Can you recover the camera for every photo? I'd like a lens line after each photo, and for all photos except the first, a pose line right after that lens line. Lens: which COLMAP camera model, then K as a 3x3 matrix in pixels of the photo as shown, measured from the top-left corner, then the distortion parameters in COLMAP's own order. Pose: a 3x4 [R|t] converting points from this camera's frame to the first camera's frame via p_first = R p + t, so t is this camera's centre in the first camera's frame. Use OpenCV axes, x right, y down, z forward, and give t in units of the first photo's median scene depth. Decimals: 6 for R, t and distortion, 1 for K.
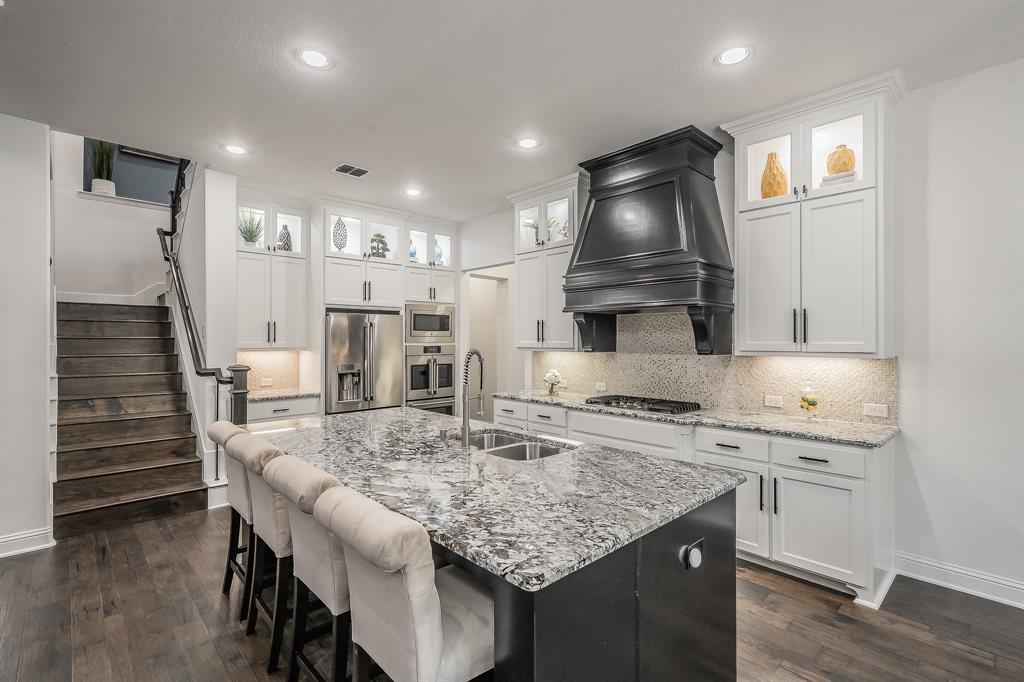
lens RADIAL K [[471.1, 0, 512.0], [0, 471.1, 341.0], [0, 0, 1]] dist [0.000693, 0.000174]
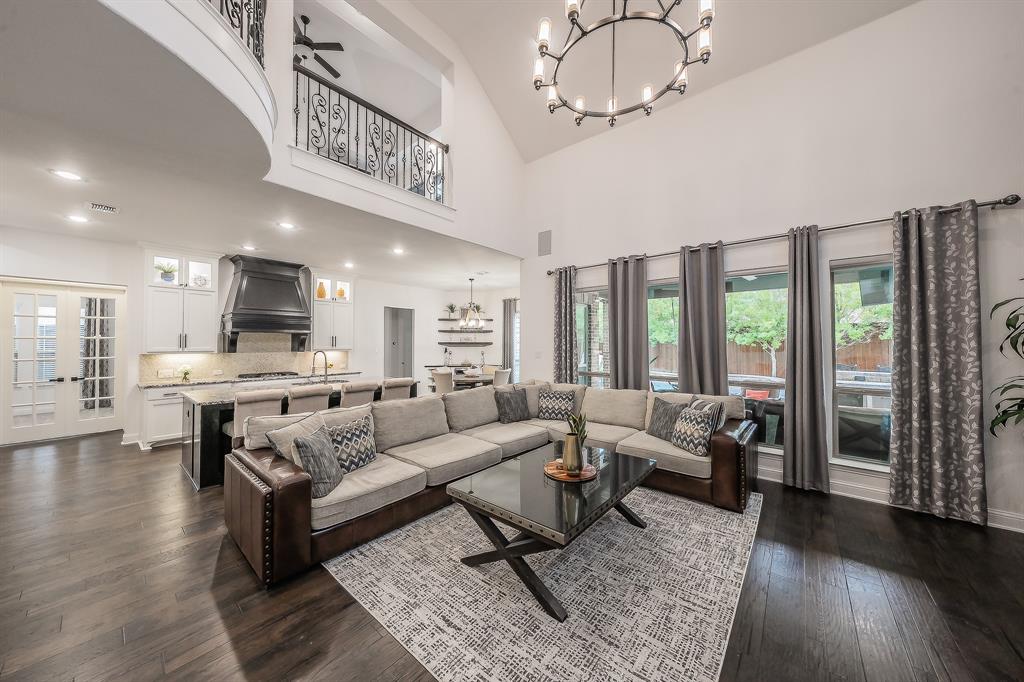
lens RADIAL K [[344.4, 0, 515.9], [0, 344.4, 335.0], [0, 0, 1]] dist [-0.000478, 0.000008]
pose [[-0.117769, 0.020369, 0.992832, -1.211917], [-0.002913, 0.999778, -0.020857, -0.019138], [-0.993037, -0.005349, -0.117683, 0.045182]]
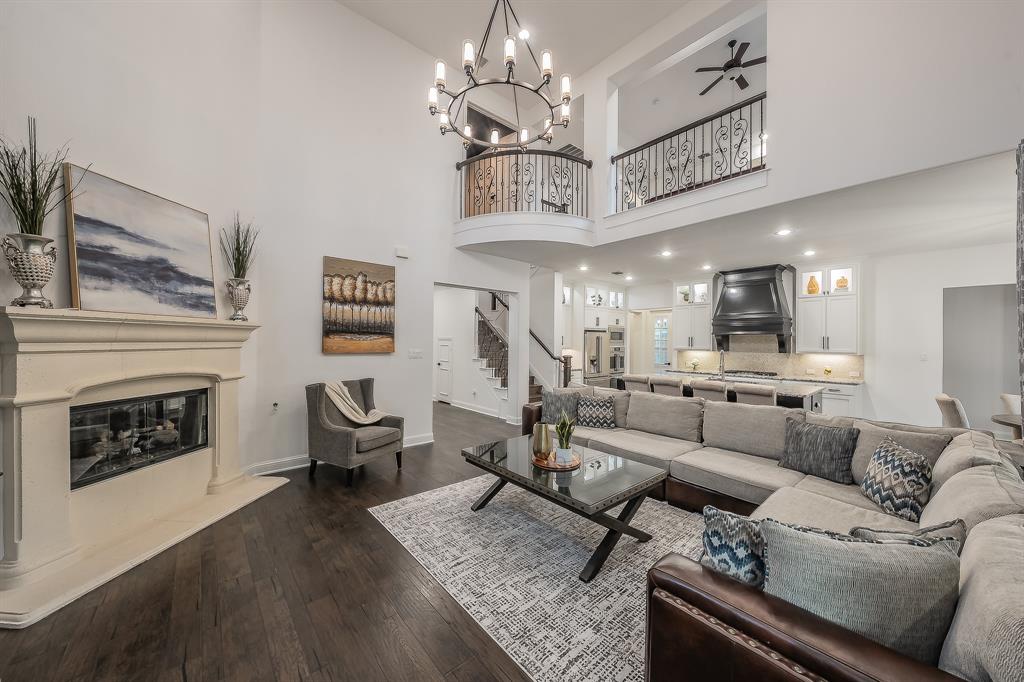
lens RADIAL K [[359.7, 0, 512.0], [0, 359.7, 341.0], [0, 0, 1]] dist [0.000984, 0.000014]
pose [[0.999041, 0.007351, -0.043156, -0.713164], [-0.007240, 0.999970, 0.002727, -0.022918], [0.043175, -0.002412, 0.999065, -0.741726]]
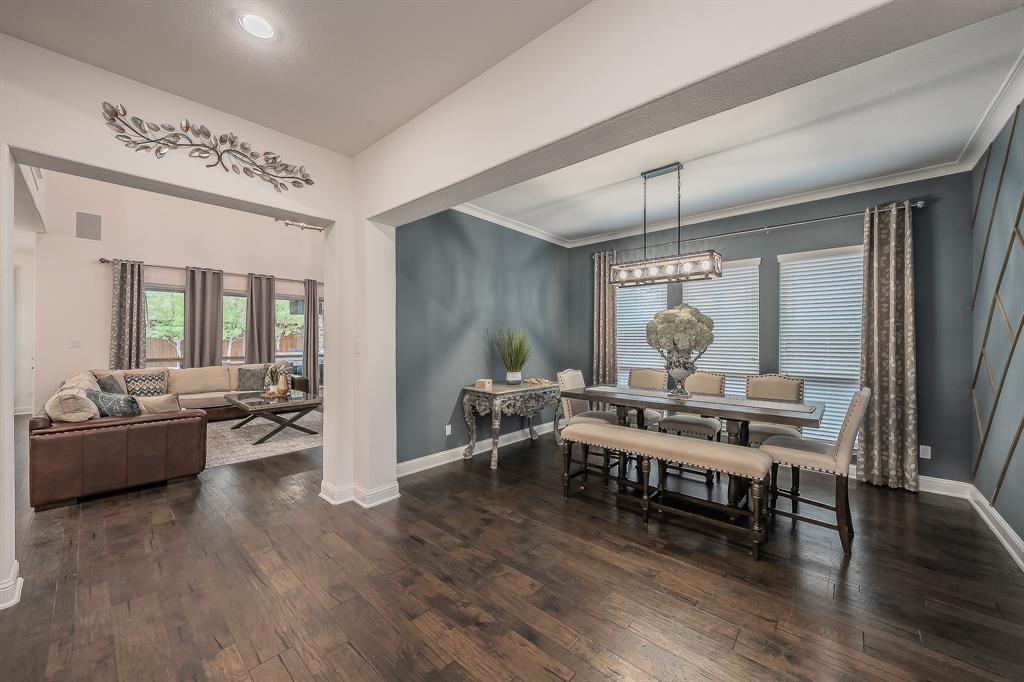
lens RADIAL K [[367.8, 0, 496.5], [0, 367.8, 336.9], [0, 0, 1]] dist [-0.000781, -0.000079]
pose [[-0.997648, -0.003210, -0.068463, -1.299779], [-0.002939, 0.999987, -0.004066, 0.001666], [0.068476, -0.003855, -0.997645, 1.136358]]
